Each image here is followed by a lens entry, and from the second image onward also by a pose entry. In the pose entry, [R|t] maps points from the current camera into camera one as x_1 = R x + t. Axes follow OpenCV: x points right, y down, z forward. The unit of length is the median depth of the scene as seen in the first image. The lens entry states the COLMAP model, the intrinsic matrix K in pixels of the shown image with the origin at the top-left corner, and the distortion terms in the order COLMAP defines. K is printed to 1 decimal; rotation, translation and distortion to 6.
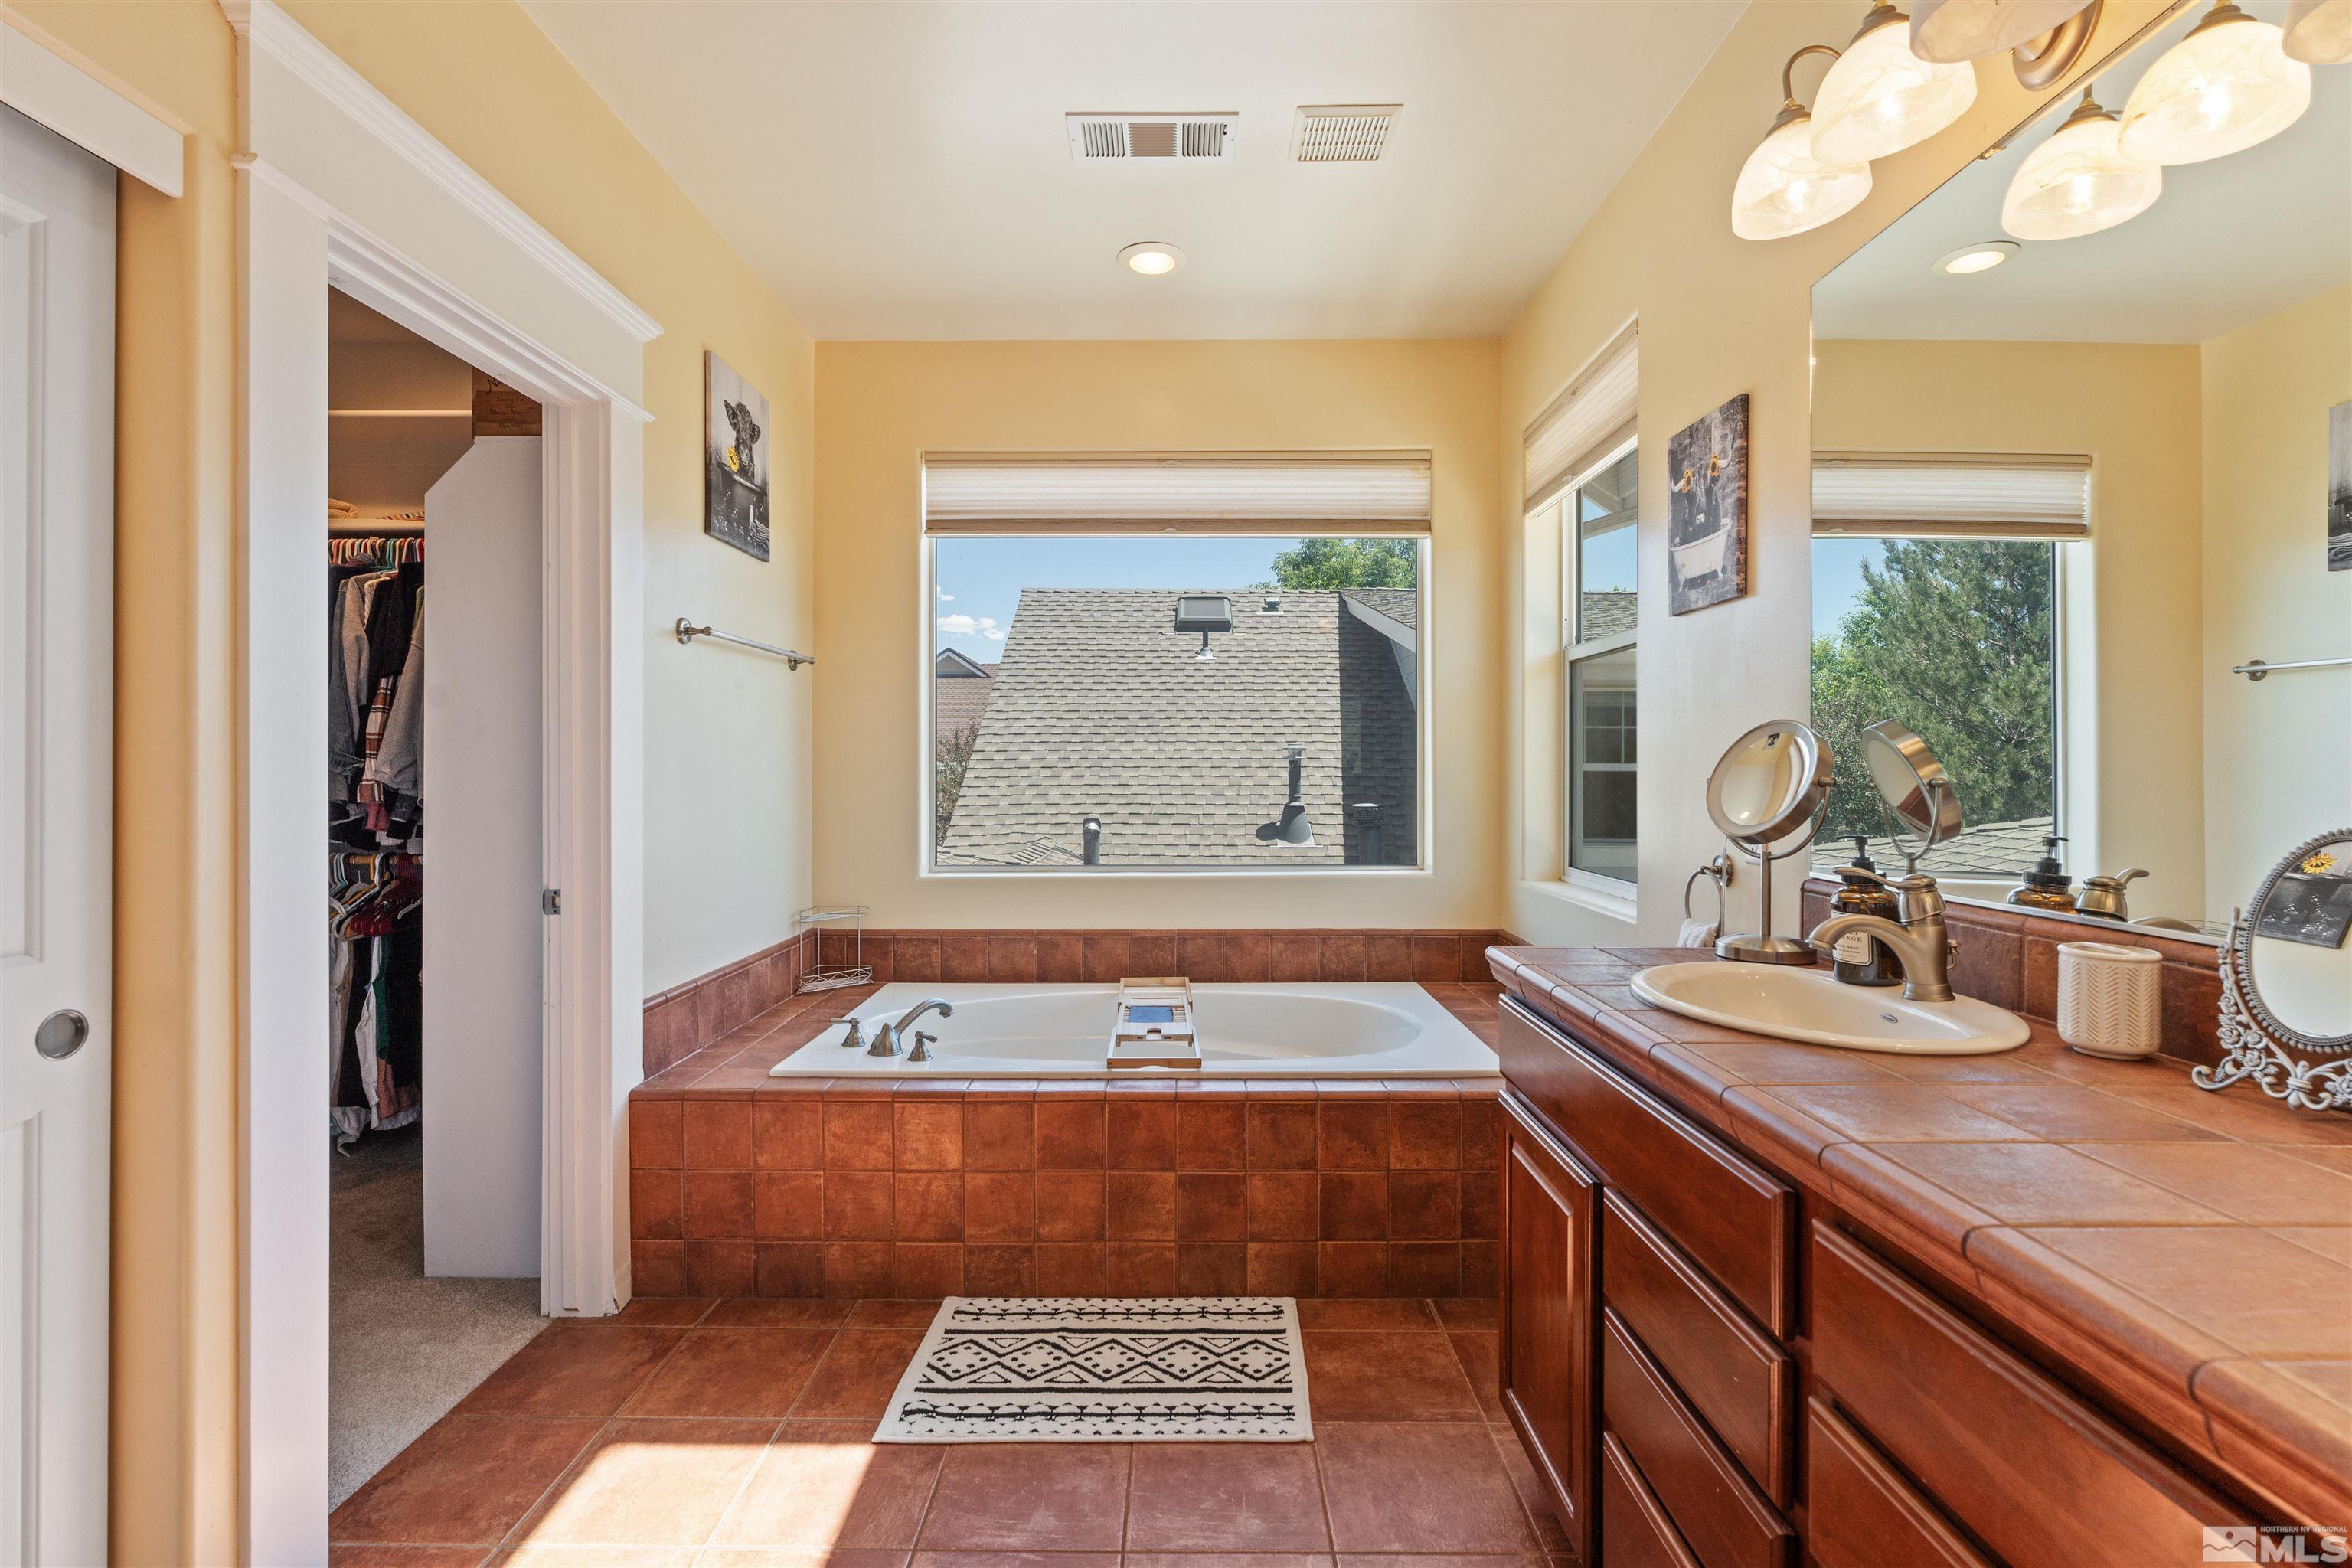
lens RADIAL K [[1054.6, 0, 1177.4], [0, 1054.6, 772.1], [0, 0, 1]] dist [-0.002901, -0.000694]
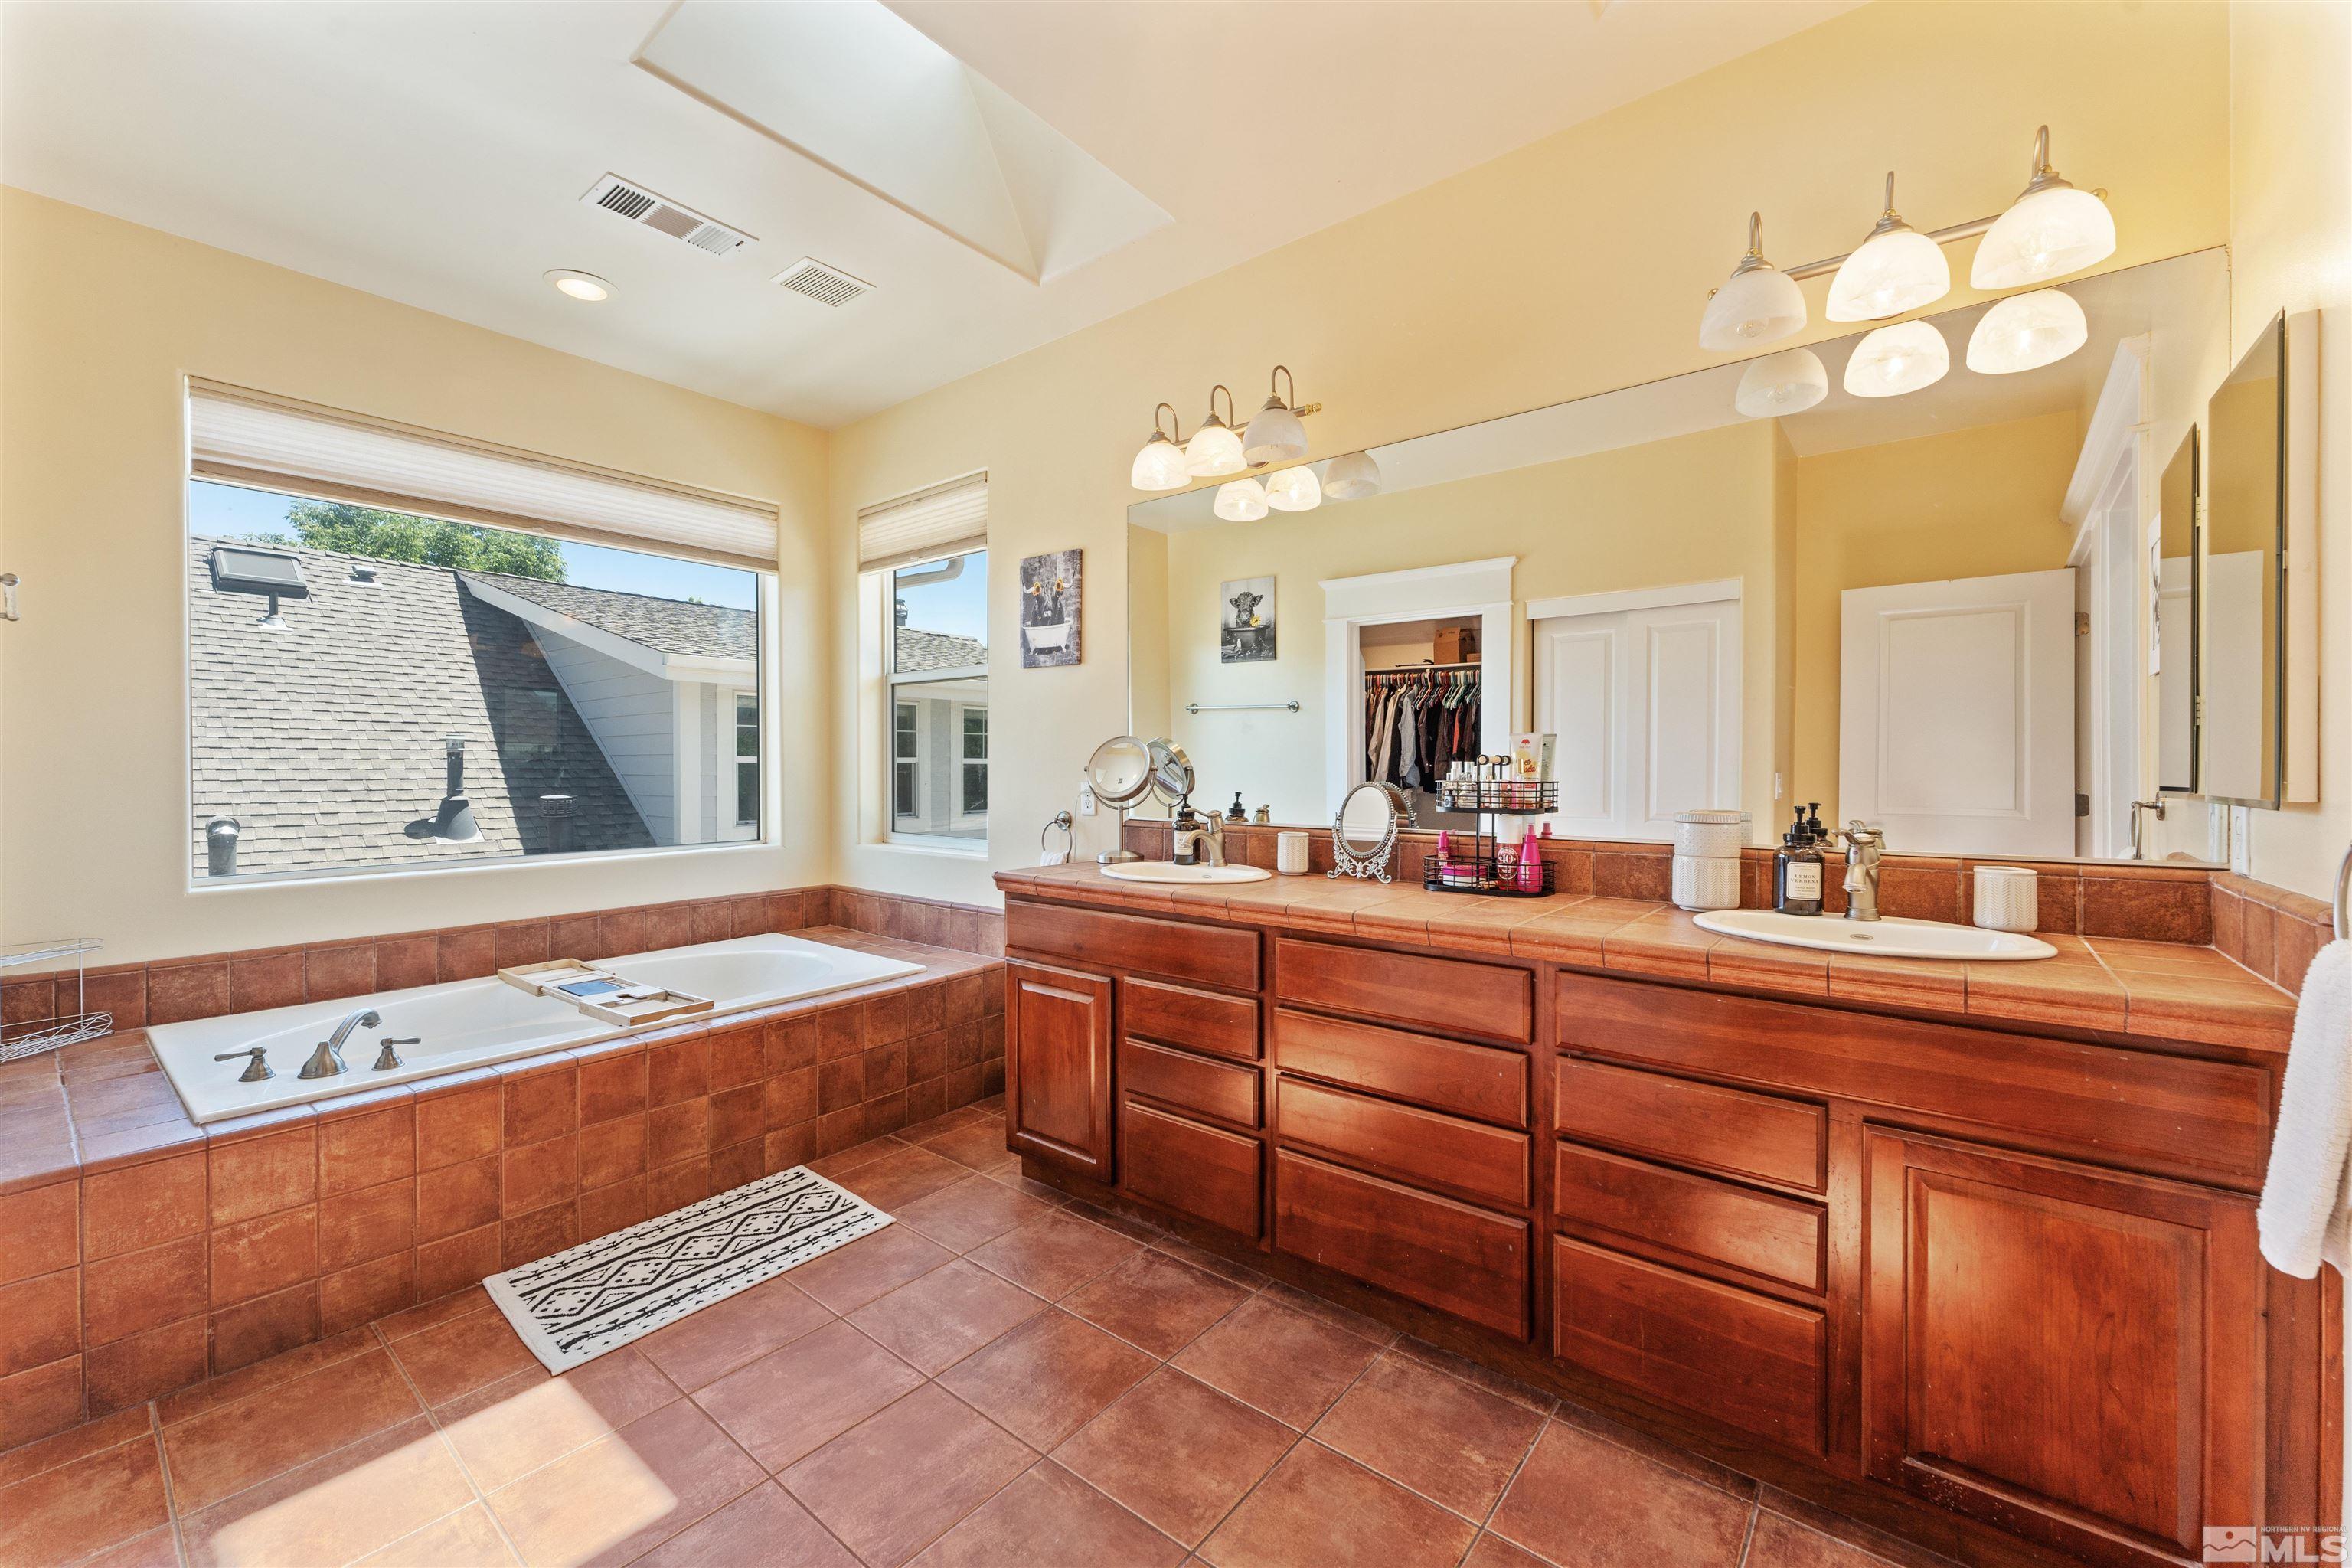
lens RADIAL K [[936.0, 0, 1176.9], [0, 936.0, 774.4], [0, 0, 1]] dist [0.000667, -0.000715]
pose [[0.621680, -0.010957, 0.783195, -0.504748], [0.001733, 0.999919, 0.012614, -0.001413], [-0.783269, -0.006485, 0.621649, -0.087718]]
